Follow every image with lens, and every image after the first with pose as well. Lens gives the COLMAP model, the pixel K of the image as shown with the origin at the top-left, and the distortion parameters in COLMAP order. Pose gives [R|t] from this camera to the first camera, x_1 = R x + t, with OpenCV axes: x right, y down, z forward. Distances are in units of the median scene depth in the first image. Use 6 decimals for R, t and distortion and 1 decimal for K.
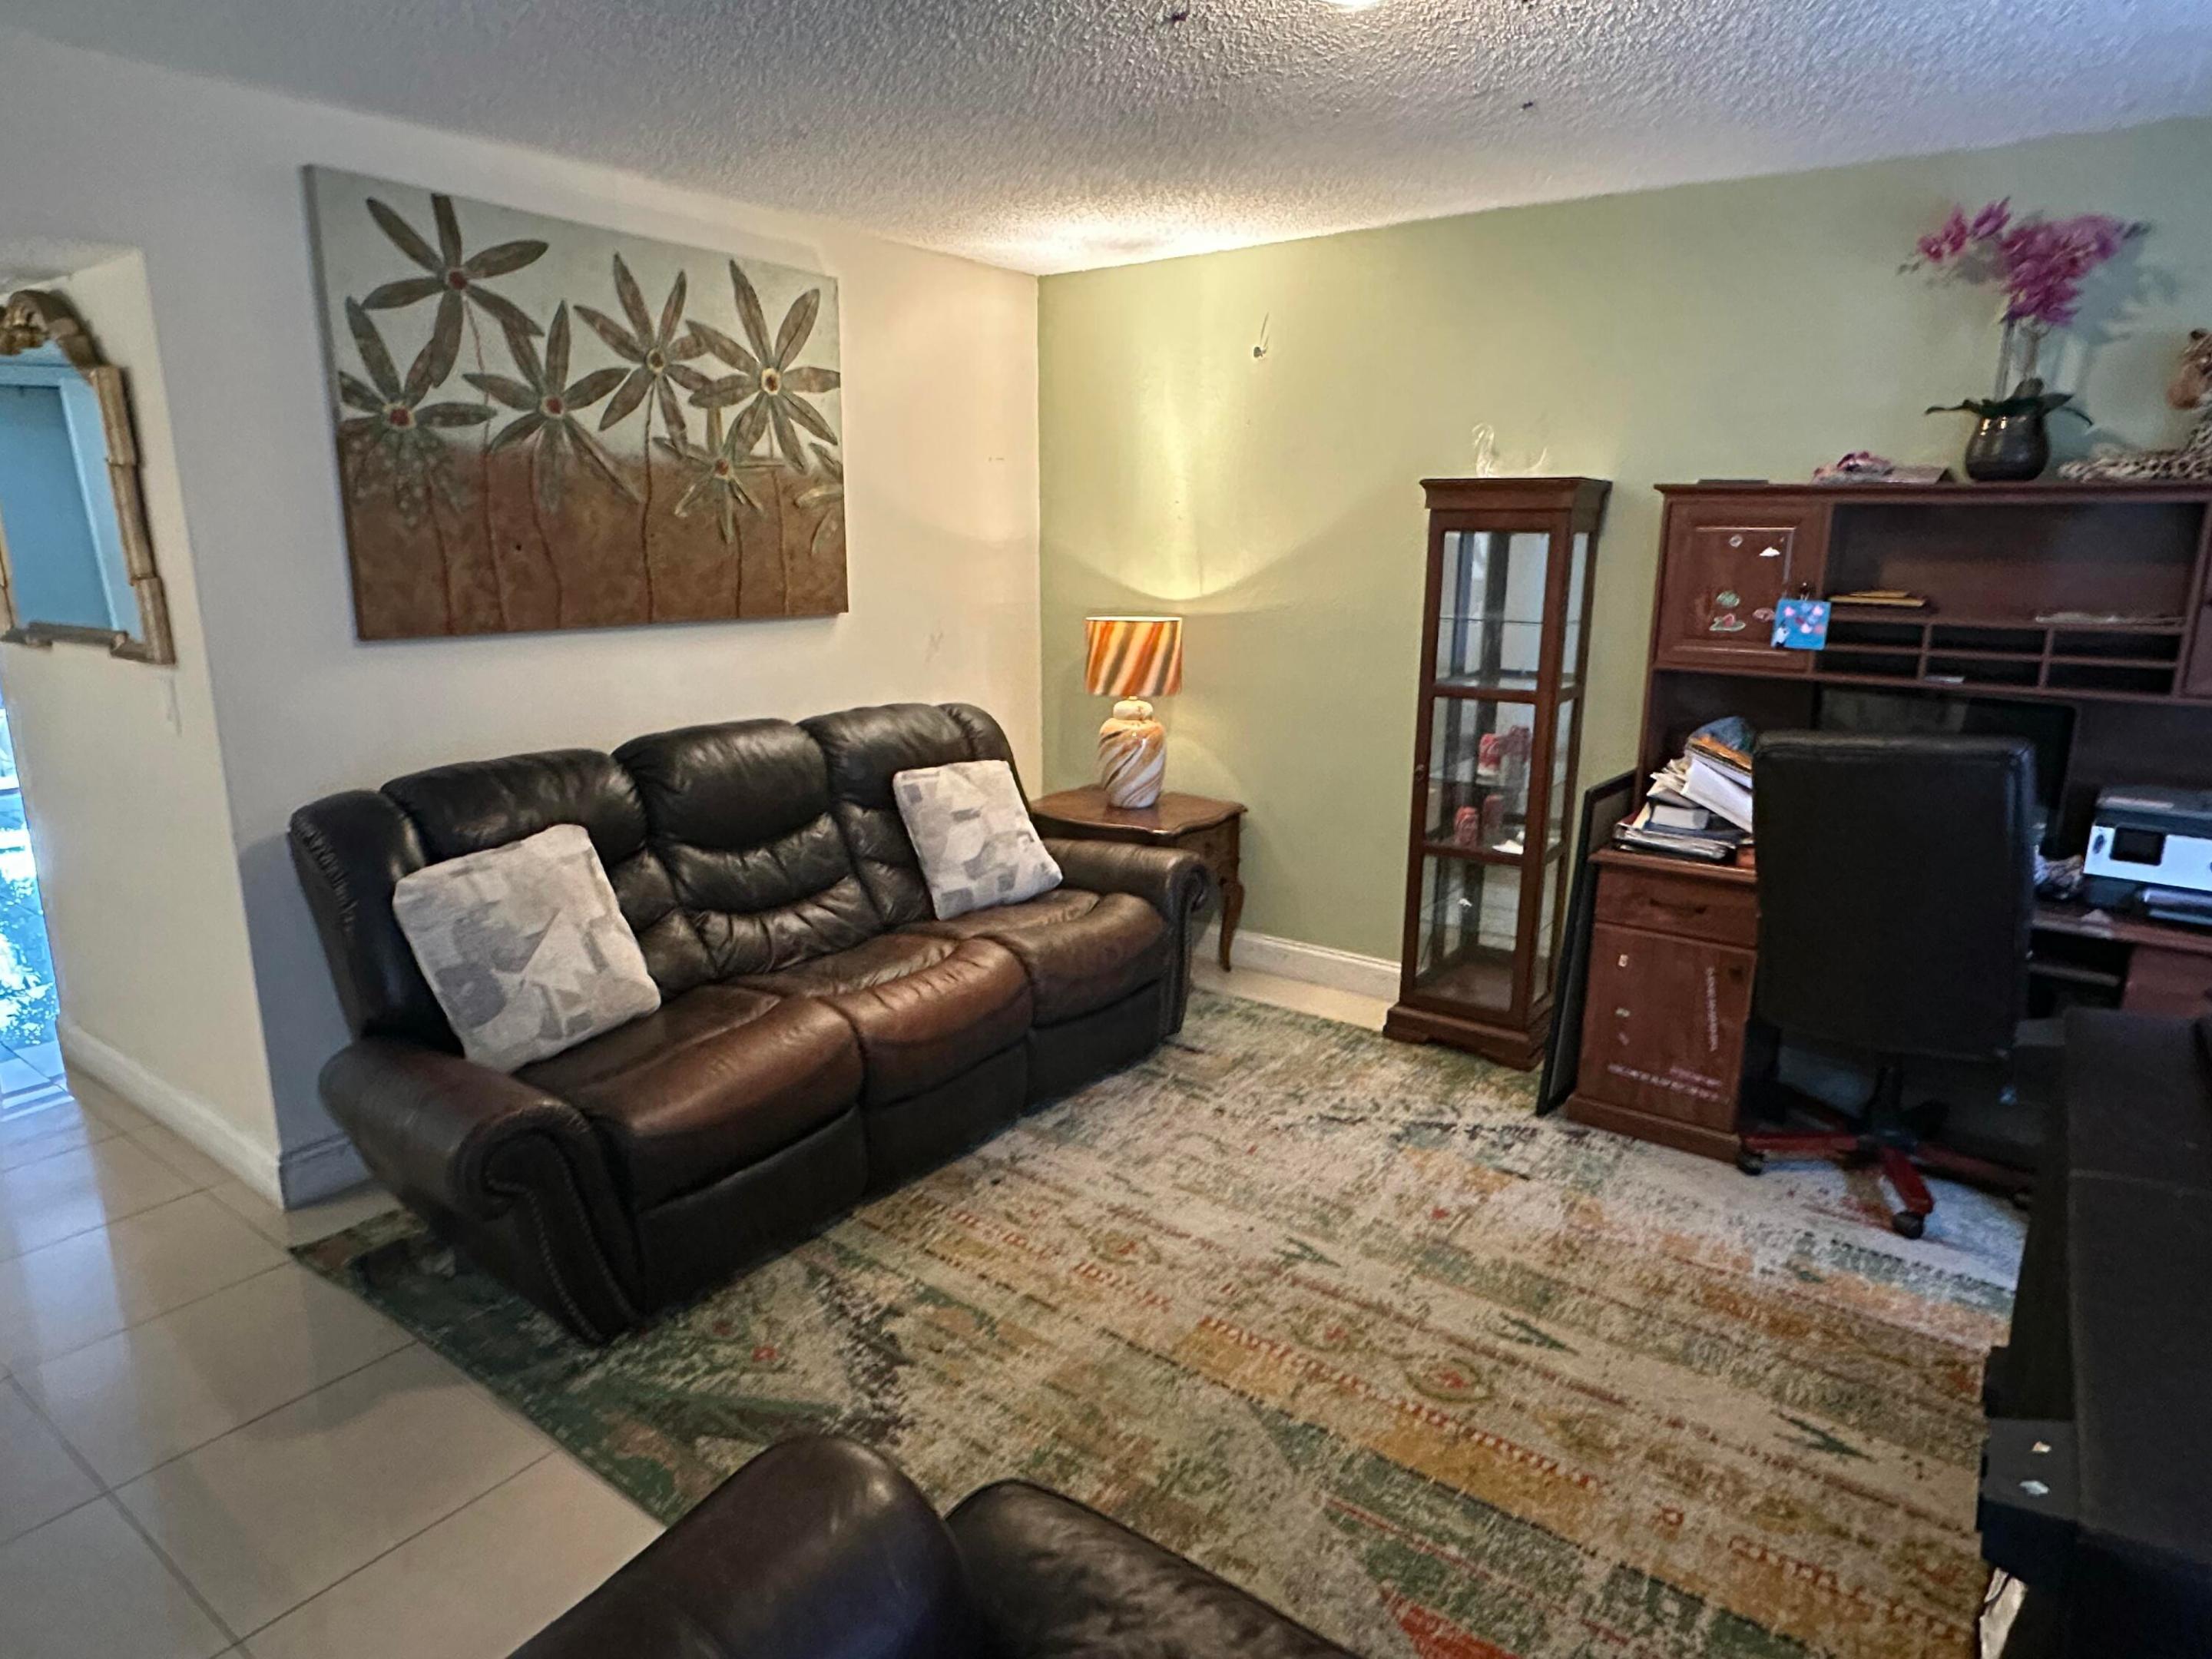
lens RADIAL K [[1290.2, 0, 1101.8], [0, 1290.2, 836.0], [0, 0, 1]] dist [0.000588, -0.002393]
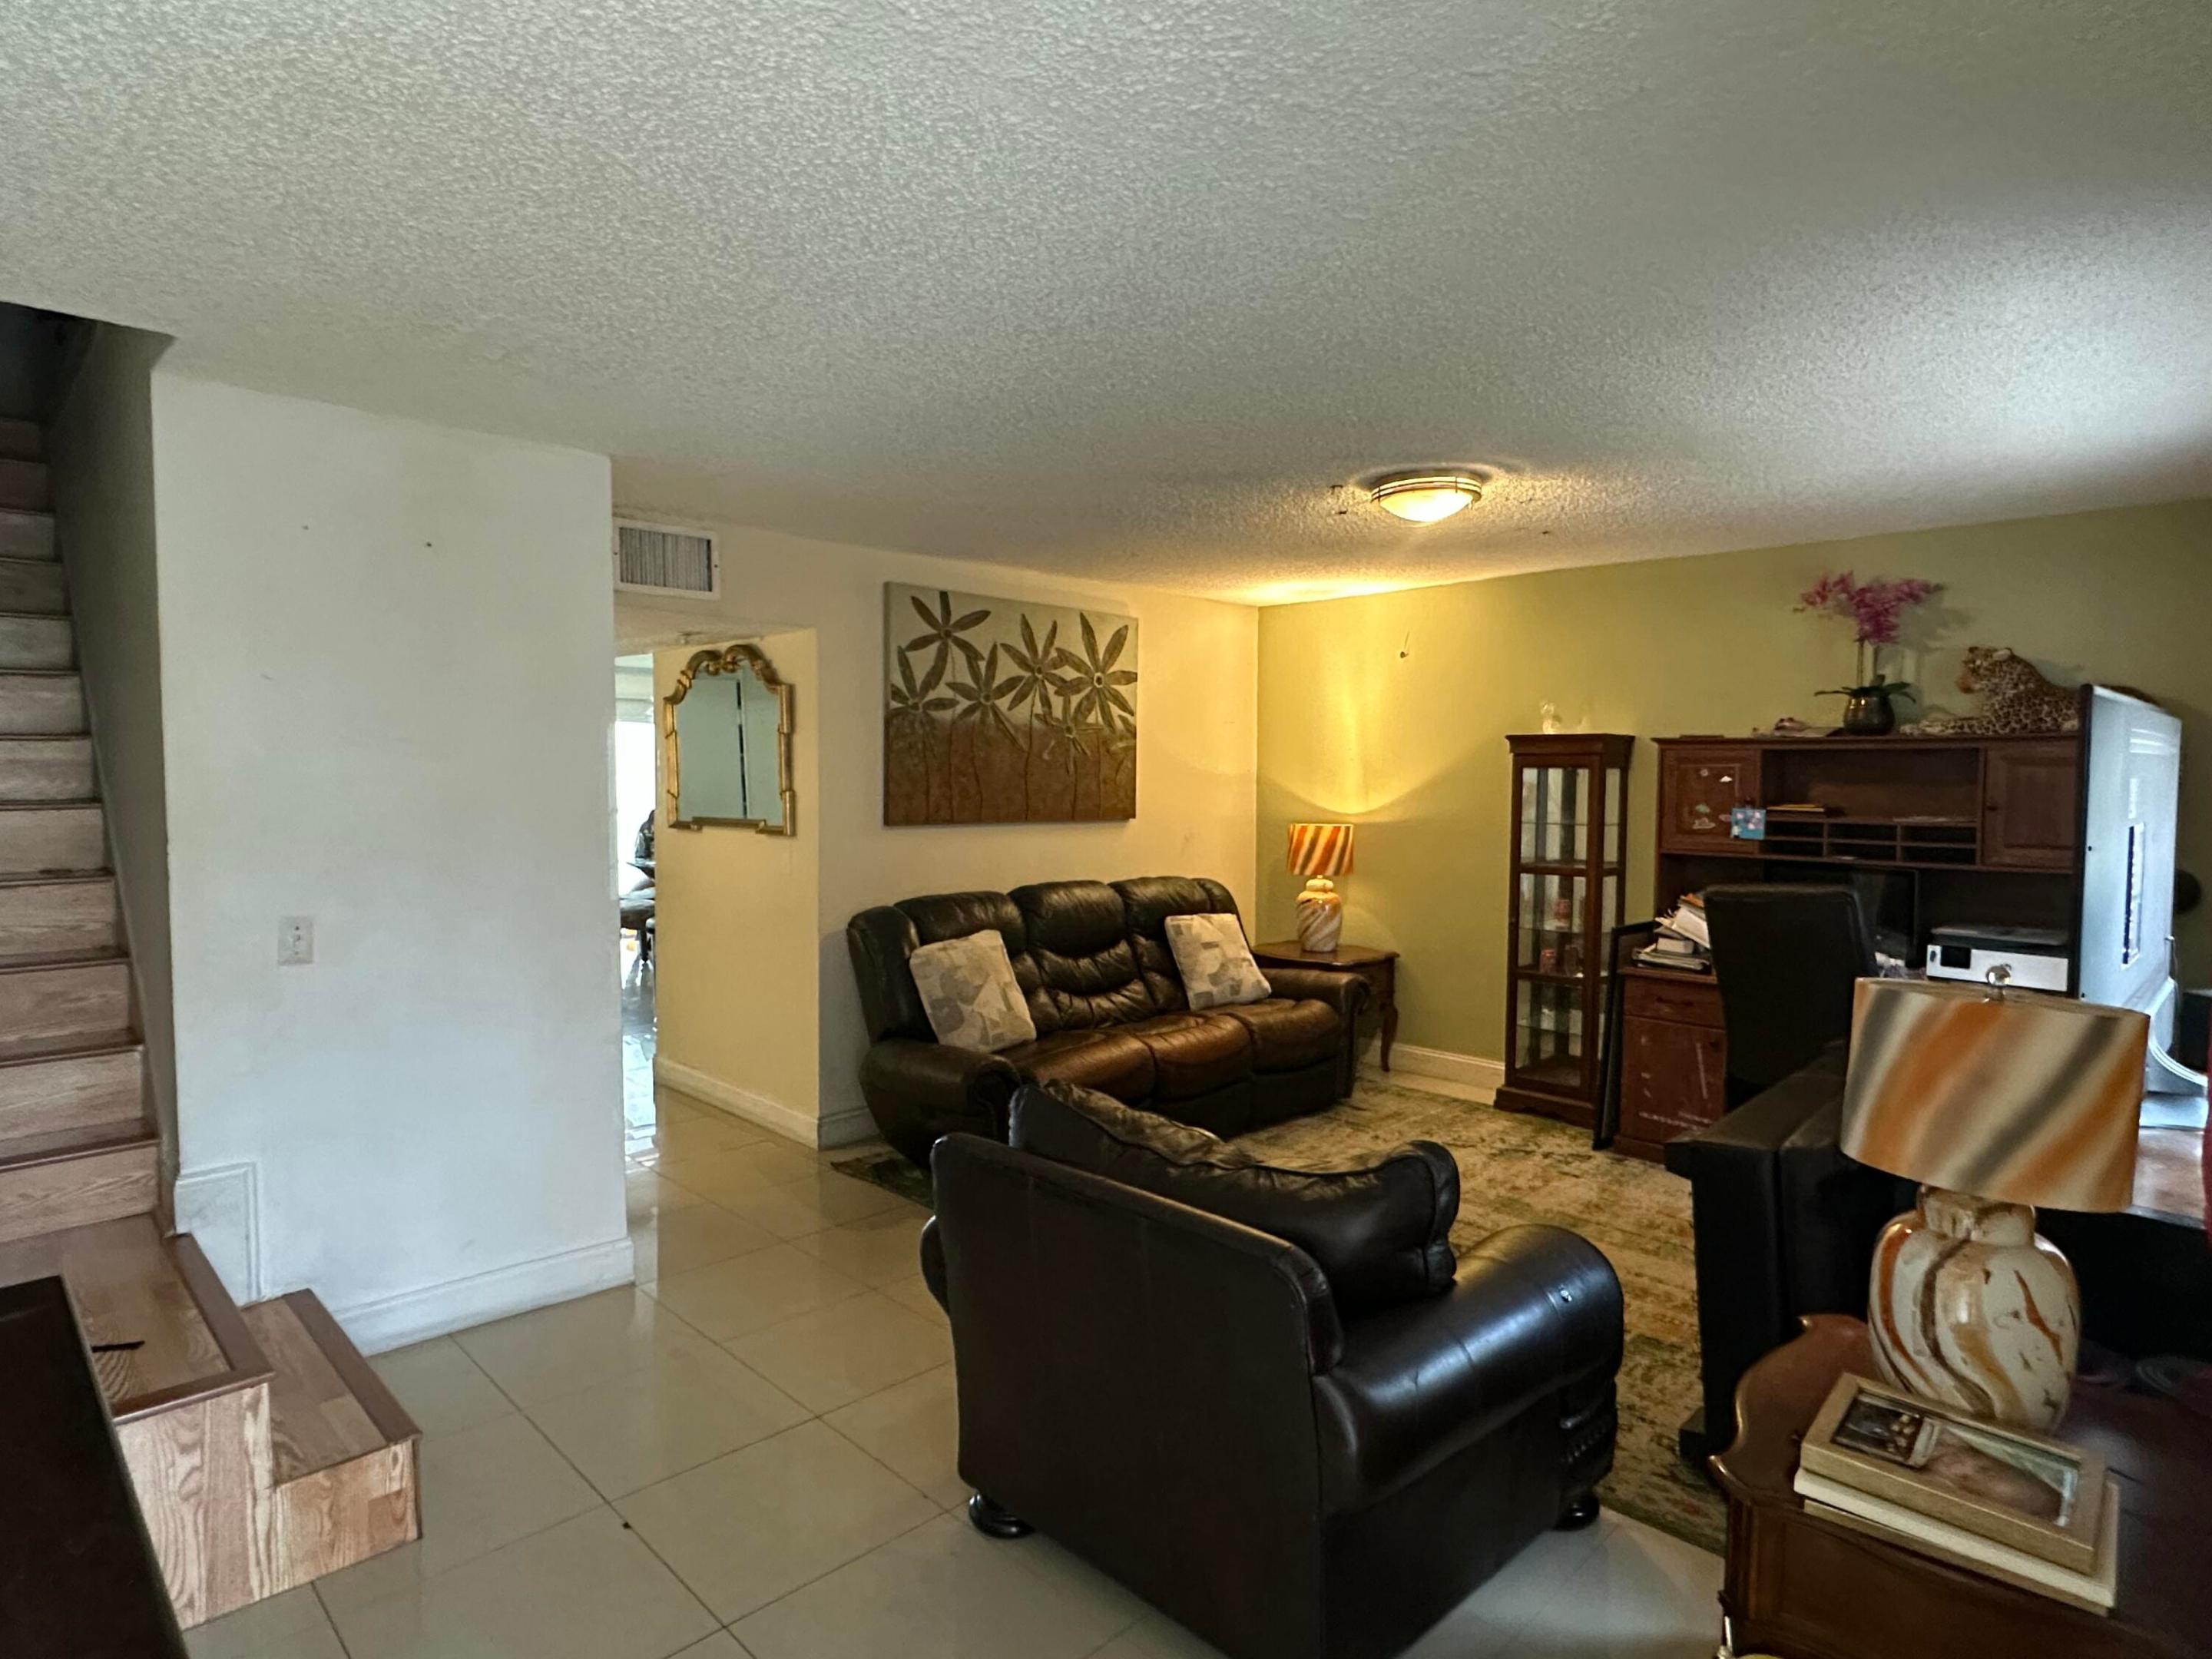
lens RADIAL K [[1206.0, 0, 1107.5], [0, 1206.0, 838.9], [0, 0, 1]] dist [-0.003063, -0.001297]
pose [[0.988169, 0.008242, -0.153150, -0.007056], [-0.035299, 0.983970, -0.174805, 0.135849], [0.149255, 0.178143, 0.972619, -0.532304]]
